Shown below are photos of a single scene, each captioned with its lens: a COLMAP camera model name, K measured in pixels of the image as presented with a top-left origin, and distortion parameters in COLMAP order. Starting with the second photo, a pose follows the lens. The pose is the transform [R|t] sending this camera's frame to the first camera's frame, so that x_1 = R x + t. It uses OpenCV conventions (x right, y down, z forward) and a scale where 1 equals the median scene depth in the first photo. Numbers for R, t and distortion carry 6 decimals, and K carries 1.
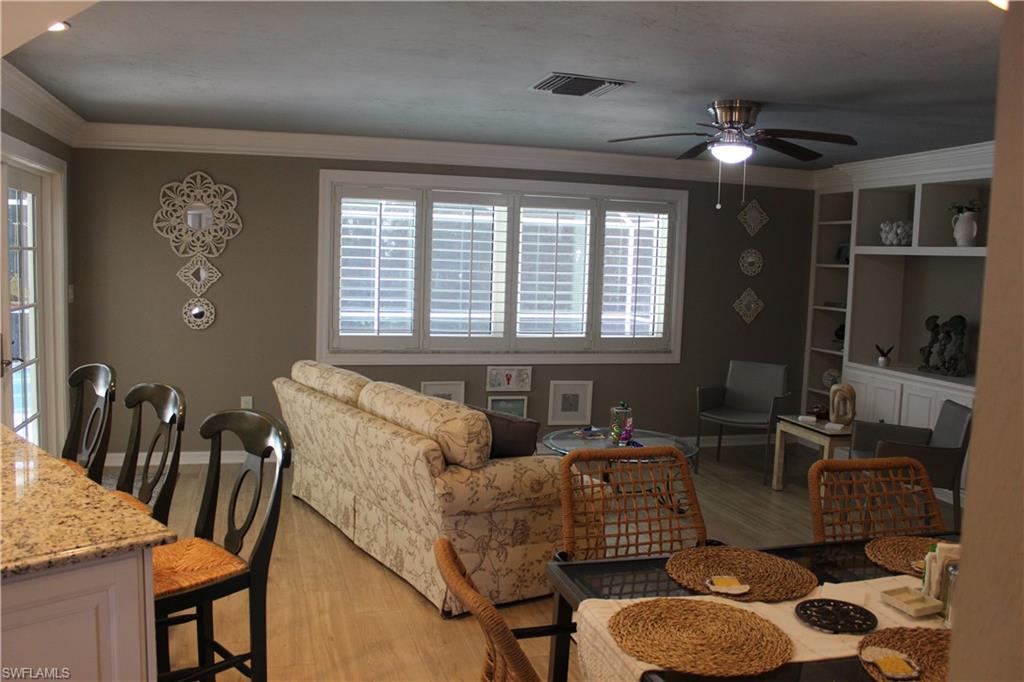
lens RADIAL K [[868.2, 0, 514.9], [0, 868.2, 344.0], [0, 0, 1]] dist [-0.102165, 0.083980]
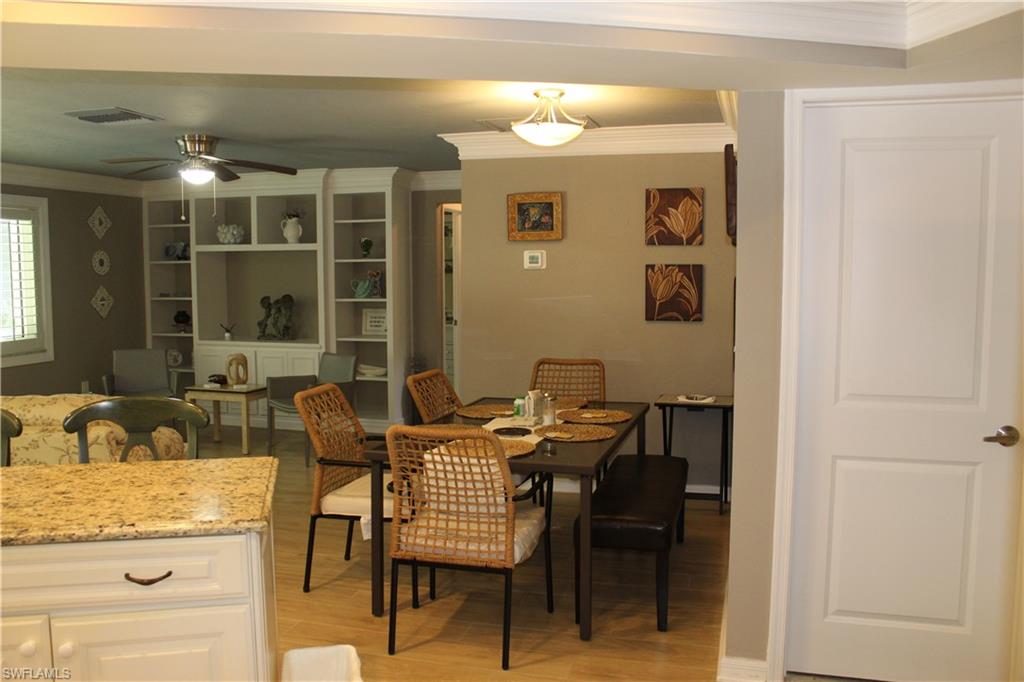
lens RADIAL K [[868.2, 0, 511.5], [0, 868.2, 338.9], [0, 0, 1]] dist [-0.102165, 0.083980]
pose [[0.562641, -0.109928, 0.819360, -0.370354], [0.106677, 0.992488, 0.059903, -0.007232], [-0.819790, 0.053703, 0.570141, -0.057977]]
